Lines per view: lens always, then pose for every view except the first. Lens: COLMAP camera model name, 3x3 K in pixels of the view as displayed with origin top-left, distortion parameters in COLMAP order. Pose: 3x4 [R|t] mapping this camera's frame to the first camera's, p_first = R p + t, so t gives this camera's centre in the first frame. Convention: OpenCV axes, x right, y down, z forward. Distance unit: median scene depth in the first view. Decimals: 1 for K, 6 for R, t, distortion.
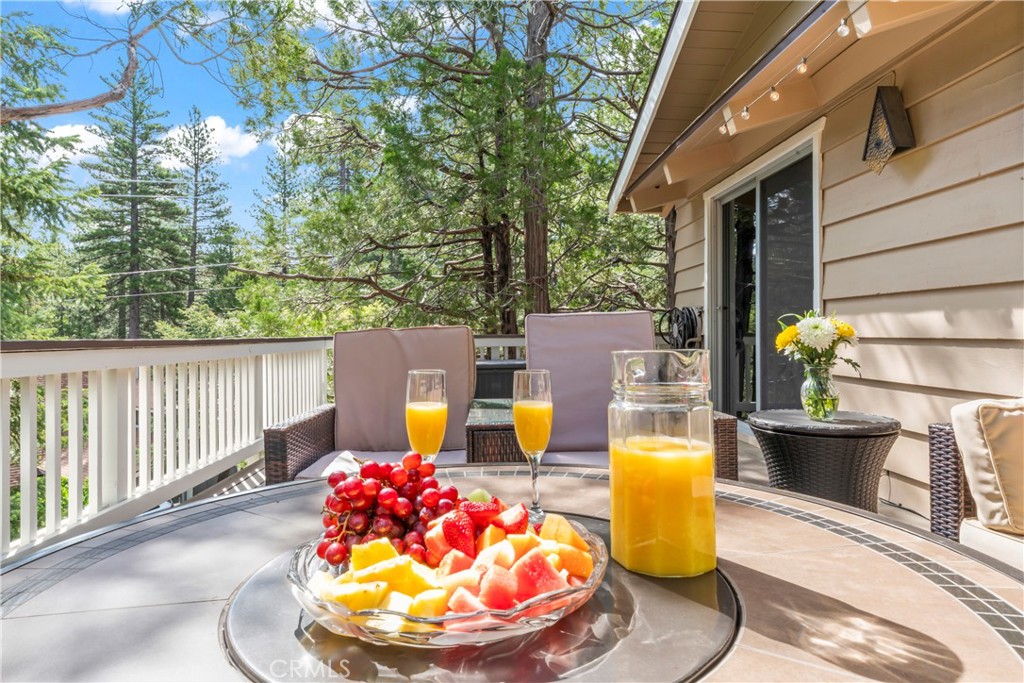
lens RADIAL K [[583.3, 0, 512.0], [0, 583.3, 341.5], [0, 0, 1]] dist [0.000205, -0.000022]
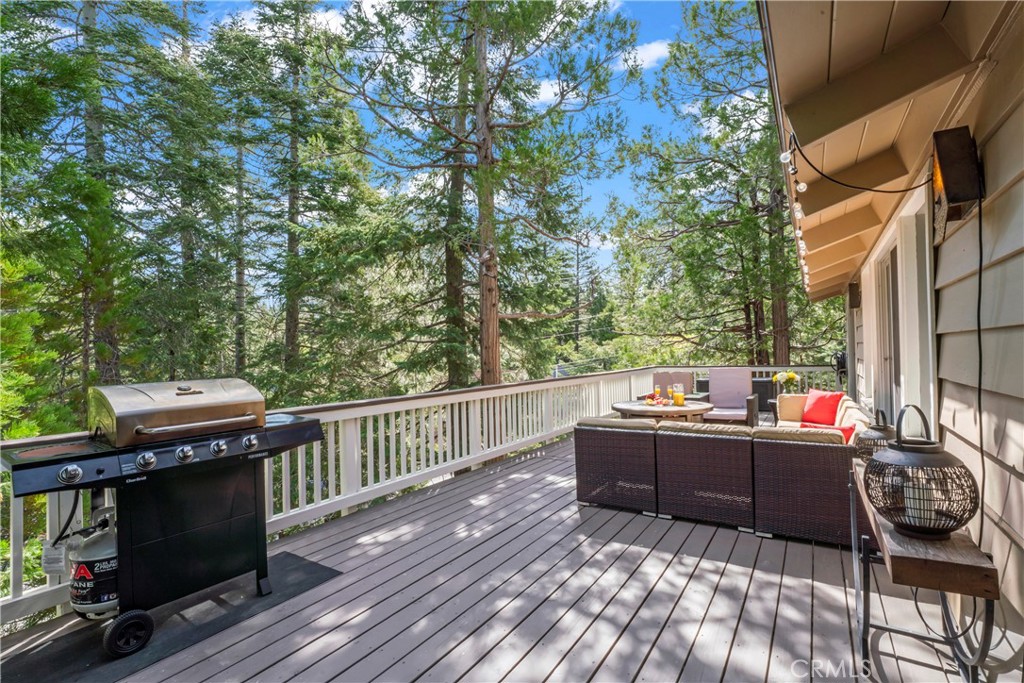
lens RADIAL K [[470.3, 0, 511.5], [0, 470.3, 349.2], [0, 0, 1]] dist [-0.001683, -0.000111]
pose [[0.813496, -0.005832, -0.581542, 0.199960], [0.002403, 0.999975, -0.006667, -0.042463], [0.581566, 0.004026, 0.813489, -0.561554]]
